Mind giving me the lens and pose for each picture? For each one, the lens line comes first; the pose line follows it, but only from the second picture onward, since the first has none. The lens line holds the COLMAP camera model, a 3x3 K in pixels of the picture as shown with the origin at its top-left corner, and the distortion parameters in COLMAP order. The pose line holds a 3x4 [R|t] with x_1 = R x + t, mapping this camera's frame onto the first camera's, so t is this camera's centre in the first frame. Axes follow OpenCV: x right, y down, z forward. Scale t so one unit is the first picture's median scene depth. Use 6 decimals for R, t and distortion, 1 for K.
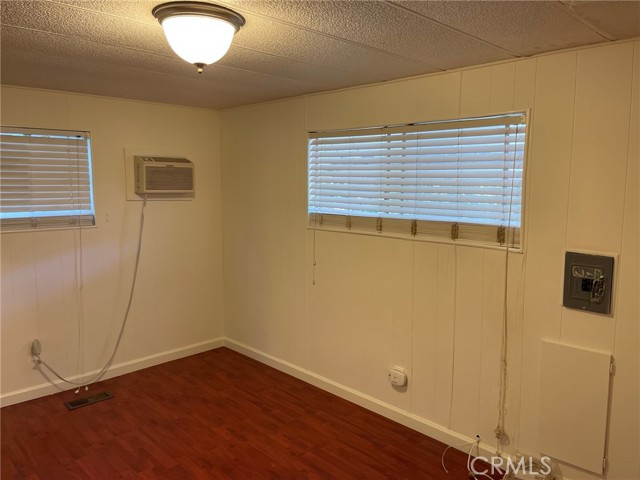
lens RADIAL K [[486.8, 0, 320.0], [0, 486.8, 240.0], [0, 0, 1]] dist [0.062520, -0.084849]
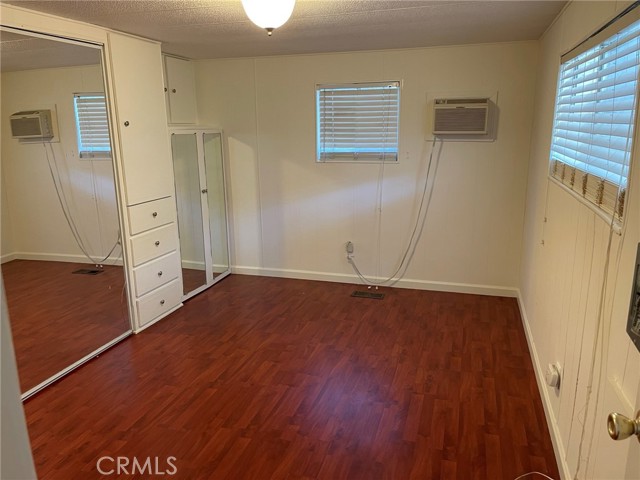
lens RADIAL K [[486.8, 0, 320.0], [0, 486.8, 240.0], [0, 0, 1]] dist [0.062520, -0.084849]
pose [[0.466279, 0.193635, -0.863185, 0.579773], [-0.092068, 0.981074, 0.170347, -0.028735], [0.879834, 0.000042, 0.475282, 0.279837]]
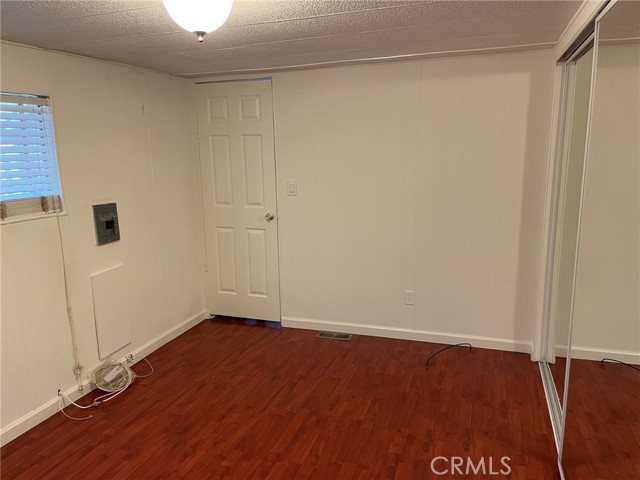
lens RADIAL K [[477.2, 0, 320.0], [0, 477.2, 240.0], [0, 0, 1]] dist [-0.012778, -0.006029]
pose [[-0.441934, -0.171176, 0.880564, -0.677596], [0.127284, 0.959727, 0.250446, -0.095359], [-0.887971, 0.222763, -0.402348, 0.695263]]
